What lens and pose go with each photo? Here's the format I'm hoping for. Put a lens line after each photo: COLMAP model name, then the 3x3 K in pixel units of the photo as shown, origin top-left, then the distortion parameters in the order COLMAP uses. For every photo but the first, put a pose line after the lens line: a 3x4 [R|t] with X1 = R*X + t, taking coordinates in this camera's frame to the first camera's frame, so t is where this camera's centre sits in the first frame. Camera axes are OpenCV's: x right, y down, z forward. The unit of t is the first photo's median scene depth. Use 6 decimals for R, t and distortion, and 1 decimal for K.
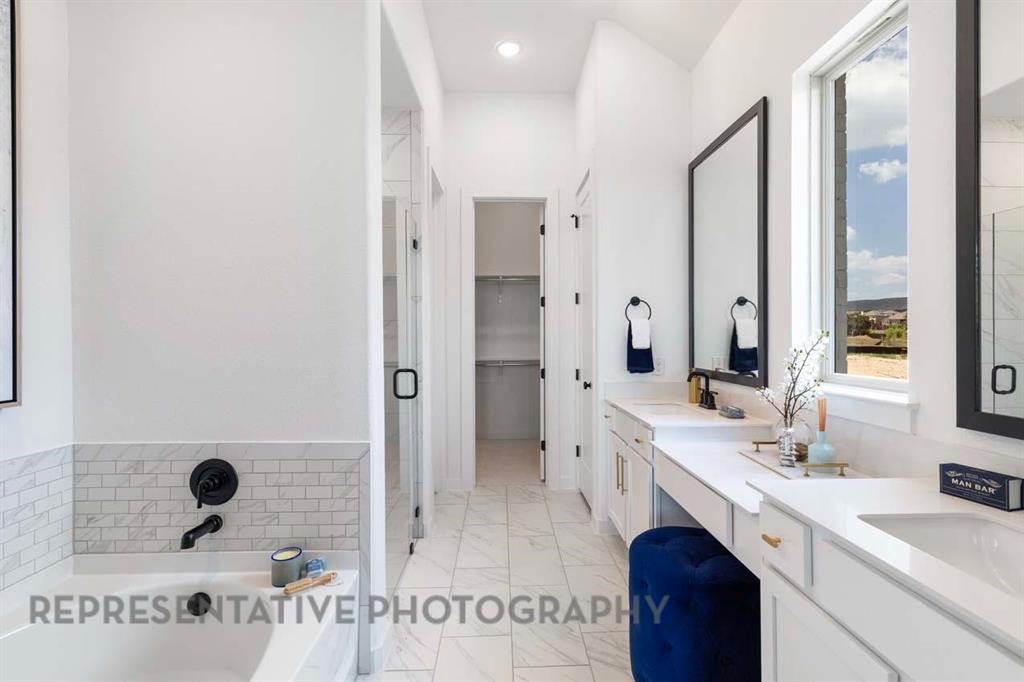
lens RADIAL K [[470.9, 0, 512.0], [0, 470.9, 341.0], [0, 0, 1]] dist [-0.002000, -0.000754]
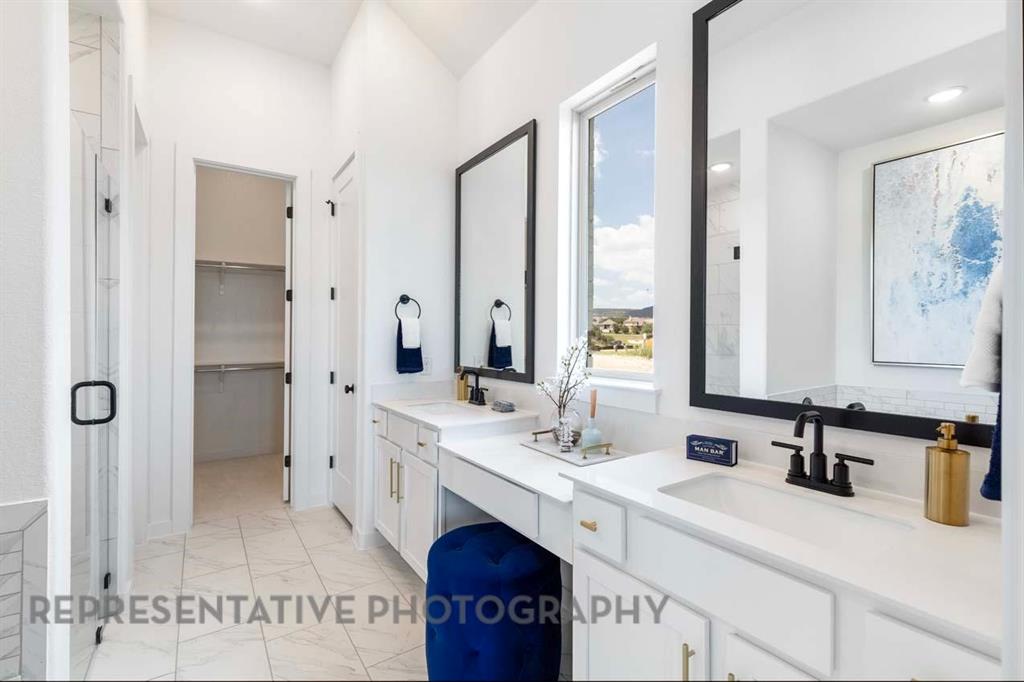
lens RADIAL K [[466.1, 0, 511.3], [0, 466.1, 336.6], [0, 0, 1]] dist [0.003942, -0.000191]
pose [[0.844775, 0.001333, 0.535119, -0.075189], [0.002814, 0.999972, -0.006934, -0.000389], [-0.535114, 0.007364, 0.844748, 0.083192]]
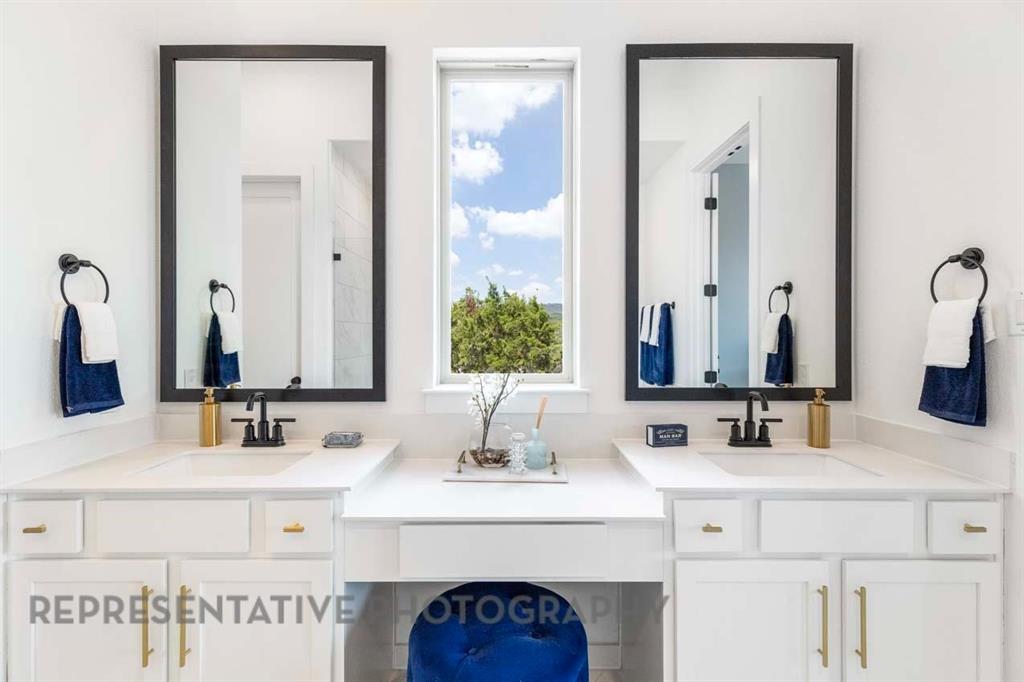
lens RADIAL K [[465.7, 0, 512.0], [0, 465.7, 341.0], [0, 0, 1]] dist [0.004354, 0.000161]
pose [[0.027264, -0.013265, 0.999540, -0.228644], [0.008862, 0.999876, 0.013028, -0.010272], [-0.999589, 0.008503, 0.027378, 0.622994]]
